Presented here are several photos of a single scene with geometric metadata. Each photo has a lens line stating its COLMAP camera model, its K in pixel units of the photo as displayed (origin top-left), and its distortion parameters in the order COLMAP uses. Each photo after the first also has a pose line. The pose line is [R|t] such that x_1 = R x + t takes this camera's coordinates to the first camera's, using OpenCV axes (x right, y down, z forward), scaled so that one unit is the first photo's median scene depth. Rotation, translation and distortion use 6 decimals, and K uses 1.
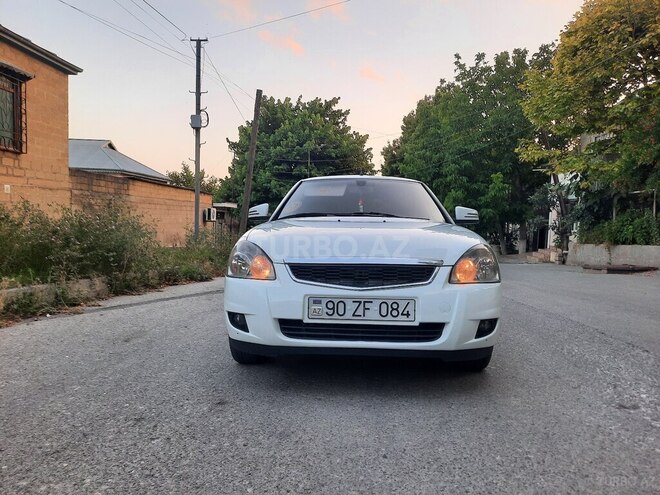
lens RADIAL K [[478.2, 0, 335.1], [0, 478.2, 244.1], [0, 0, 1]] dist [0.057194, -0.056425]
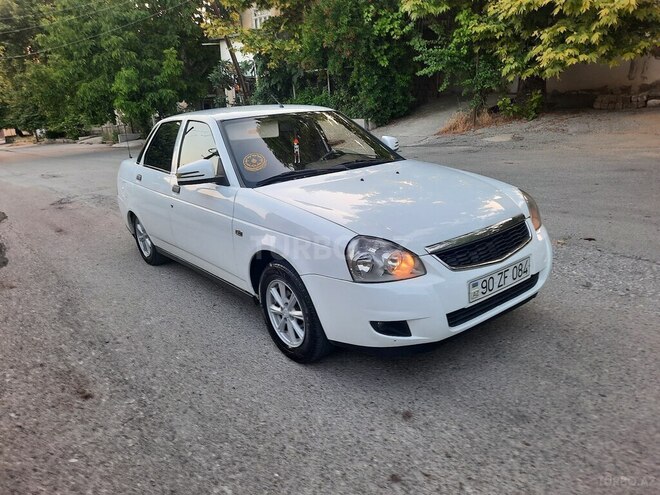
lens RADIAL K [[482.0, 0, 335.1], [0, 482.0, 244.0], [0, 0, 1]] dist [0.048779, -0.044744]
pose [[0.751606, -0.251182, 0.609915, -0.147787], [0.087918, 0.954555, 0.284773, -0.047231], [-0.653727, -0.160415, 0.739533, 0.081388]]
